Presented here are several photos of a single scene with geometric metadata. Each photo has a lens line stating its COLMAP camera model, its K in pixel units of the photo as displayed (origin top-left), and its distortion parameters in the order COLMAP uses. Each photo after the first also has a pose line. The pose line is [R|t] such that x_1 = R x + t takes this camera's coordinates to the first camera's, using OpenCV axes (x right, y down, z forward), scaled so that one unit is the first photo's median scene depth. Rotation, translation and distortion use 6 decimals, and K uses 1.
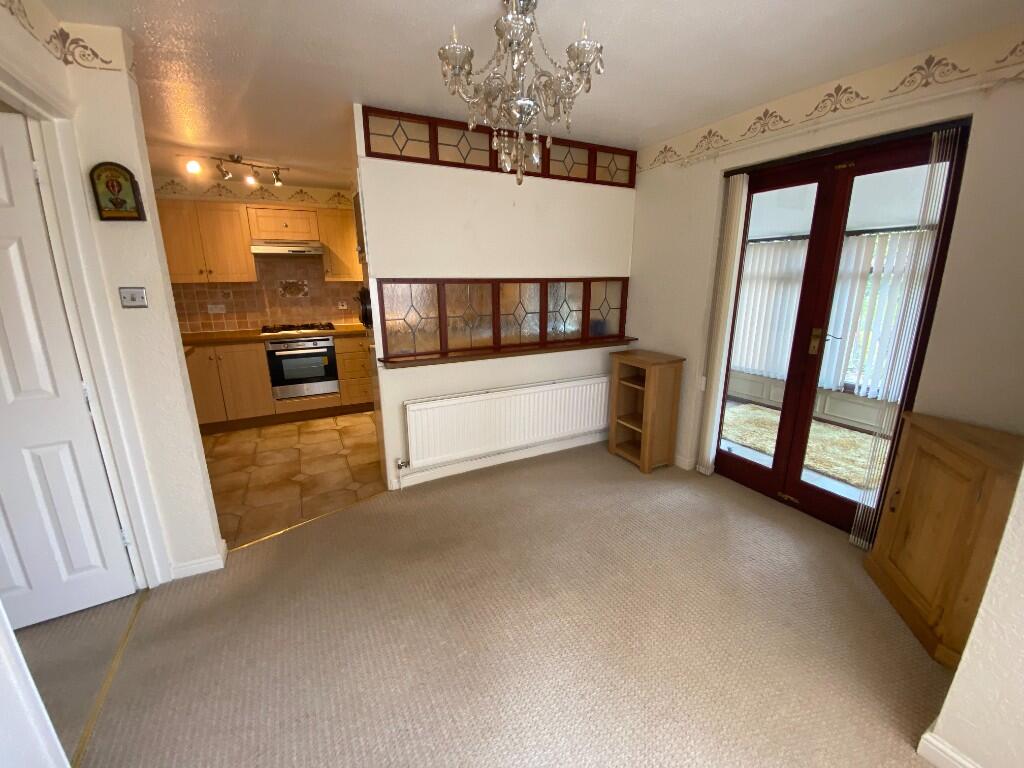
lens RADIAL K [[419.6, 0, 512.0], [0, 419.6, 384.0], [0, 0, 1]] dist [0.016760, -0.023451]
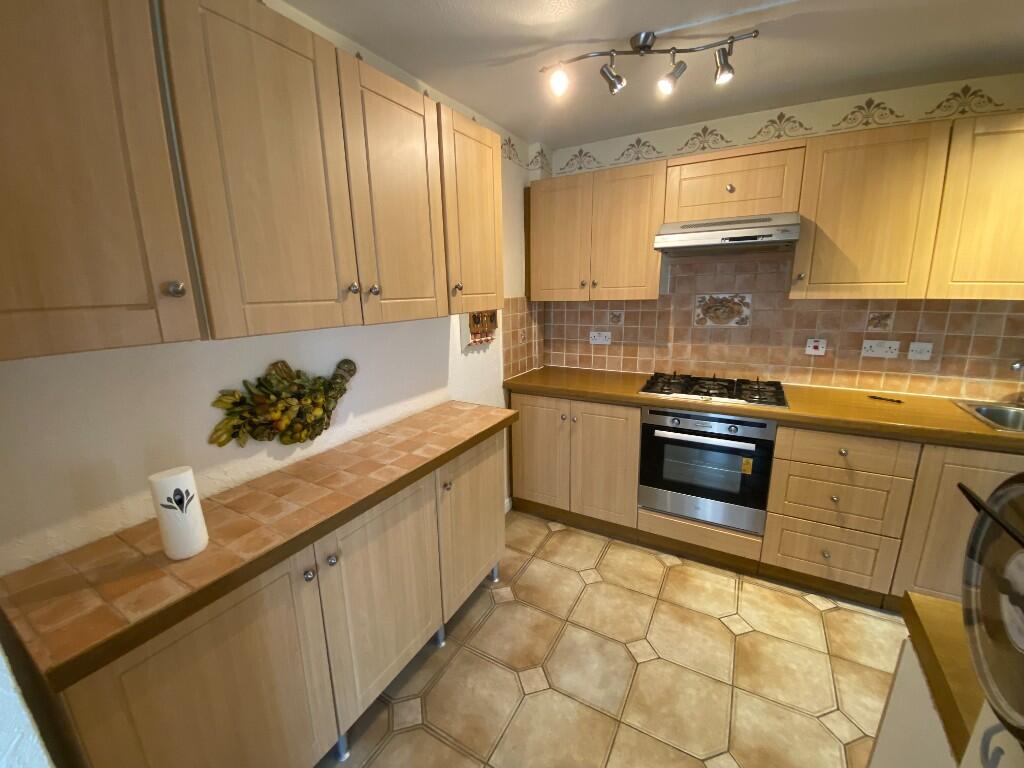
lens RADIAL K [[408.6, 0, 512.0], [0, 408.6, 384.0], [0, 0, 1]] dist [0.017121, -0.020702]
pose [[0.551257, 0.190088, -0.812393, -0.245103], [-0.183649, 0.977465, 0.104096, -0.155260], [0.813873, 0.091812, 0.573744, 0.539422]]
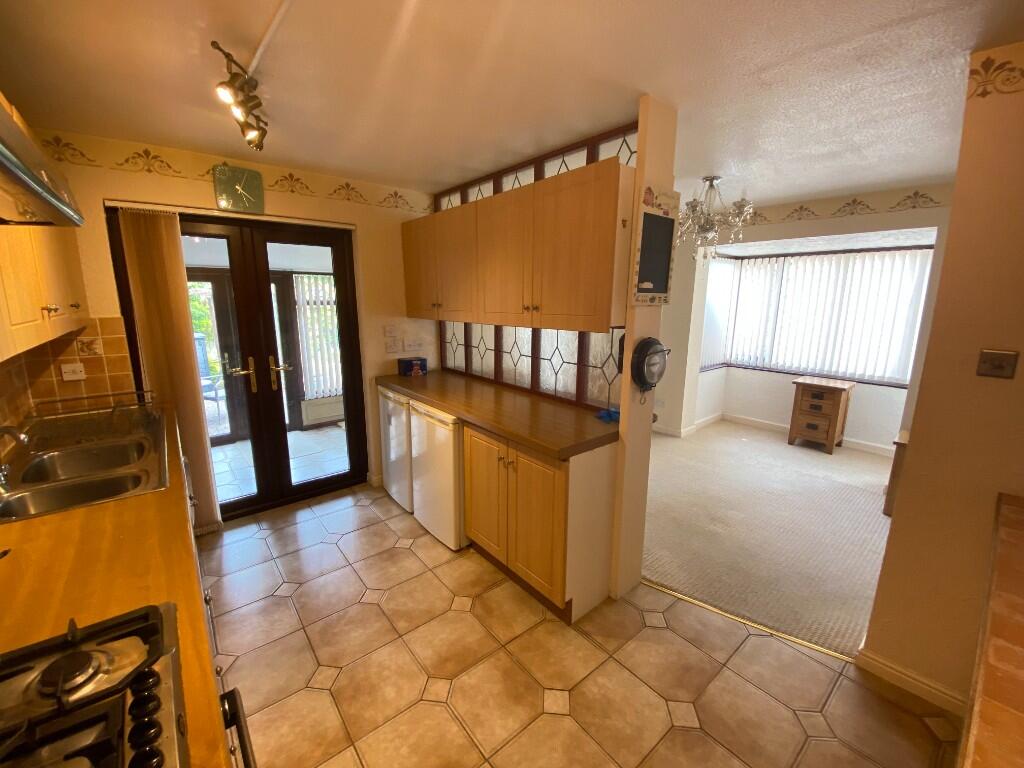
lens RADIAL K [[419.6, 0, 512.0], [0, 419.6, 384.0], [0, 0, 1]] dist [0.016760, -0.023451]
pose [[-0.222155, -0.194419, 0.955431, -0.669075], [0.232927, 0.940962, 0.245634, -0.256850], [-0.946780, 0.277115, -0.163754, 0.902866]]
